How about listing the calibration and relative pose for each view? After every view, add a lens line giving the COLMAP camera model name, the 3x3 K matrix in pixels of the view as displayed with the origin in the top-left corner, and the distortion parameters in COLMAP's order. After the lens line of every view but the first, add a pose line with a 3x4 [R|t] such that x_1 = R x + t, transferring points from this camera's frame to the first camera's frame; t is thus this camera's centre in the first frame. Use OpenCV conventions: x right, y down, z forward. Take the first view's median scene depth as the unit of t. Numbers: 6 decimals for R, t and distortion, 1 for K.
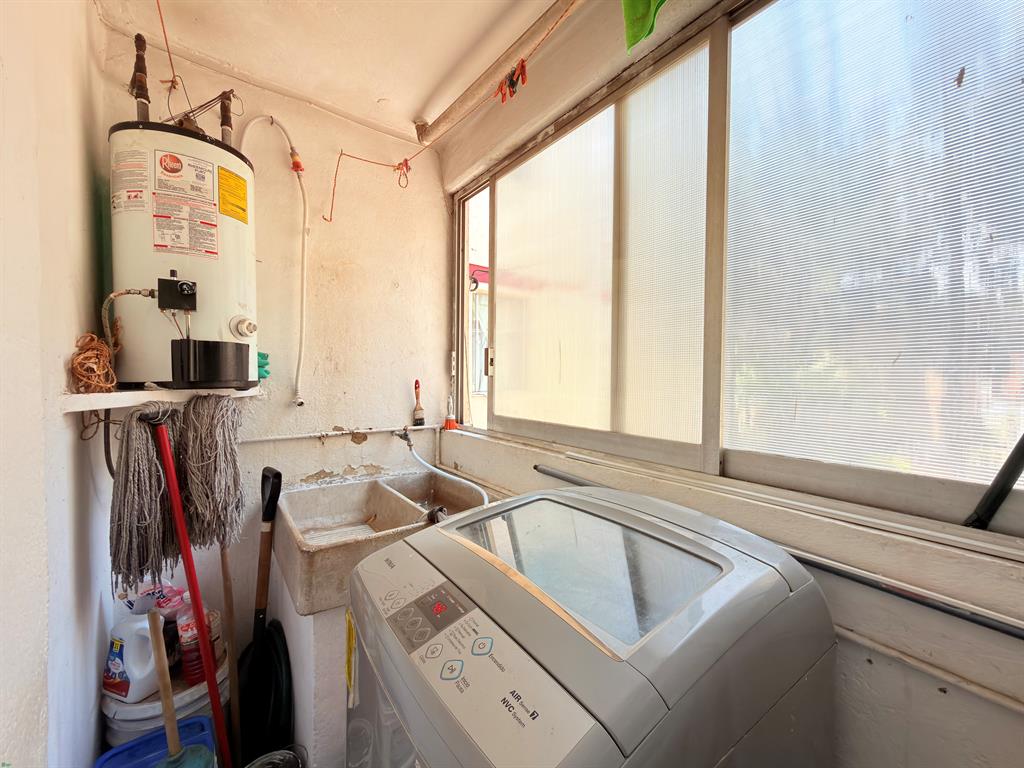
lens RADIAL K [[407.0, 0, 514.6], [0, 407.0, 382.4], [0, 0, 1]] dist [-0.000447, 0.000210]
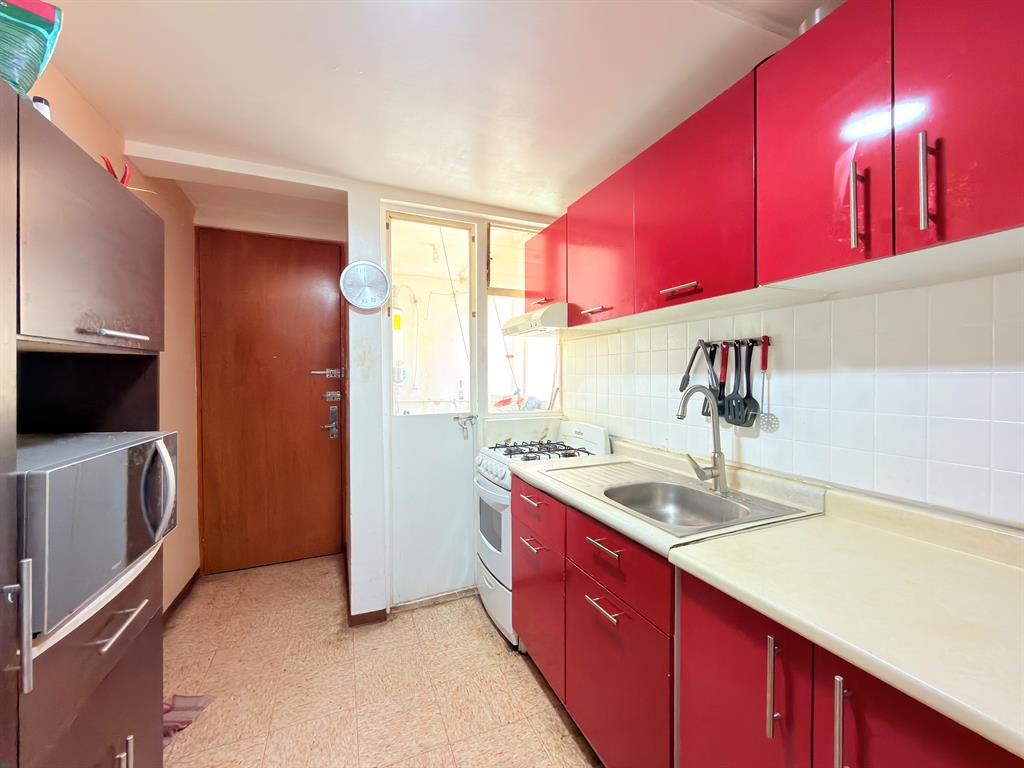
lens RADIAL K [[407.0, 0, 511.3], [0, 407.0, 379.0], [0, 0, 1]] dist [-0.000447, 0.000210]
pose [[0.973350, 0.001086, -0.229321, 0.703022], [-0.004802, 0.999866, -0.015645, 0.028677], [0.229273, 0.016329, 0.973225, -1.471235]]
